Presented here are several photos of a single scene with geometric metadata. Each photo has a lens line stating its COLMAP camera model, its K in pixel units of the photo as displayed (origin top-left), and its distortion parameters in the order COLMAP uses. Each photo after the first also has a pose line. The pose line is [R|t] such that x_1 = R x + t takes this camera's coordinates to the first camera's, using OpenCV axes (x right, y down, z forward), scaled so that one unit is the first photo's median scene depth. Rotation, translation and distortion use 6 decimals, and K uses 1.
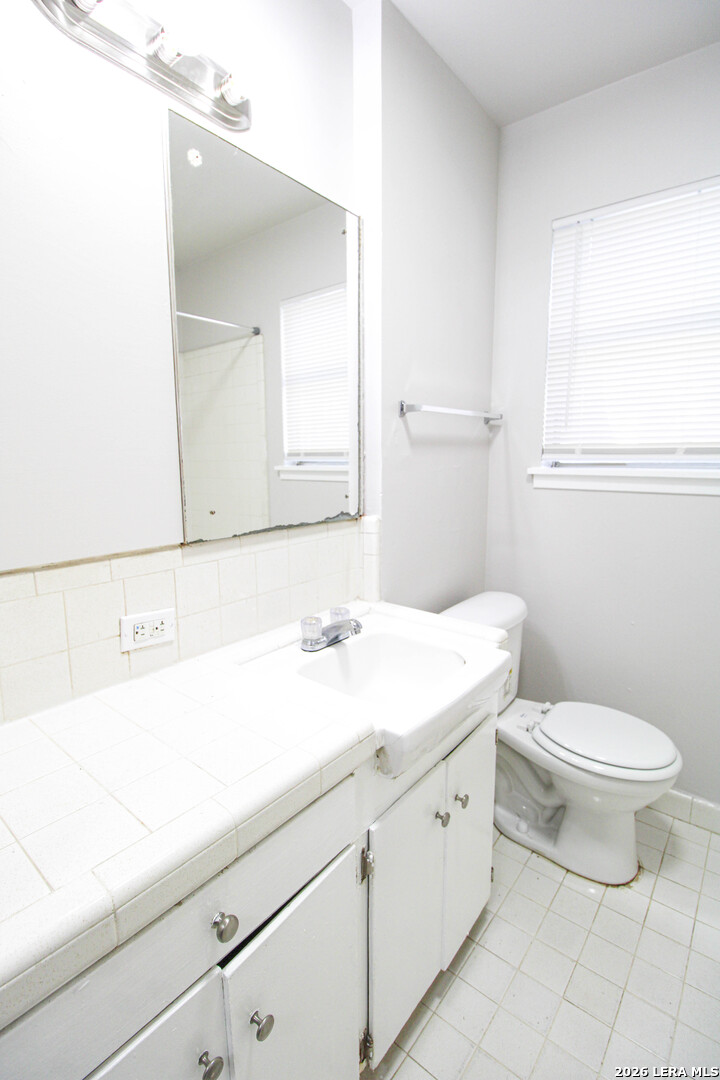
lens RADIAL K [[498.6, 0, 354.4], [0, 498.6, 527.0], [0, 0, 1]] dist [-0.001696, -0.011733]
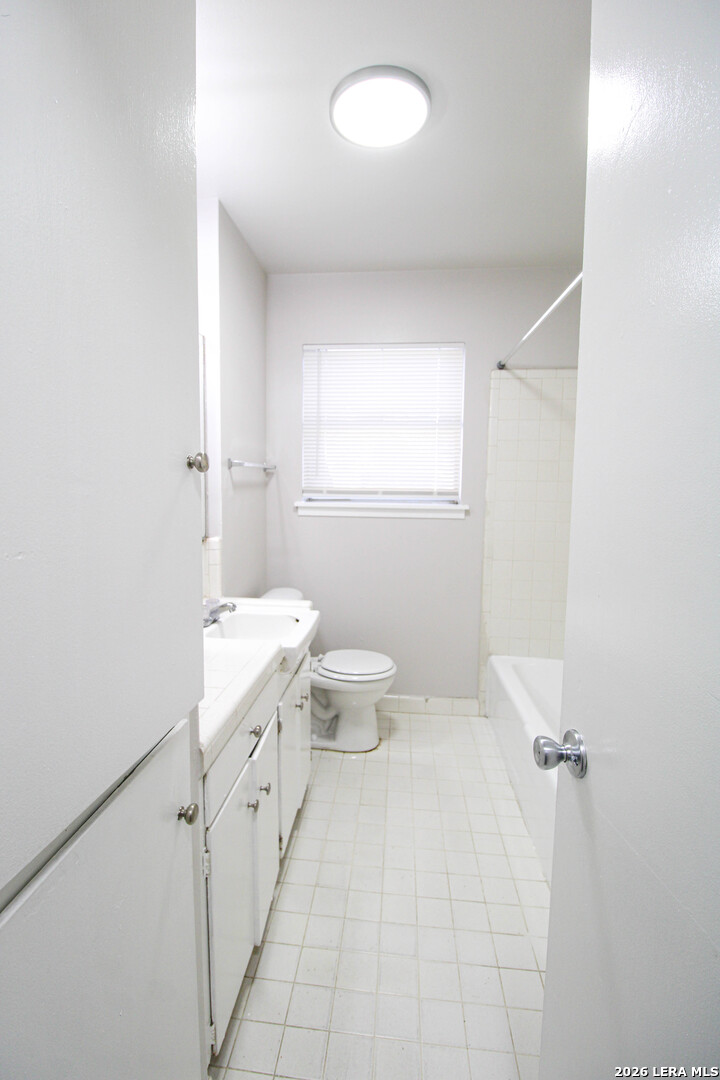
lens RADIAL K [[498.6, 0, 354.4], [0, 498.6, 527.0], [0, 0, 1]] dist [-0.001696, -0.011733]
pose [[0.824521, -0.033839, 0.564819, -0.398855], [0.065166, 0.997247, -0.035383, 0.022115], [-0.562067, 0.065981, 0.824456, -0.370683]]
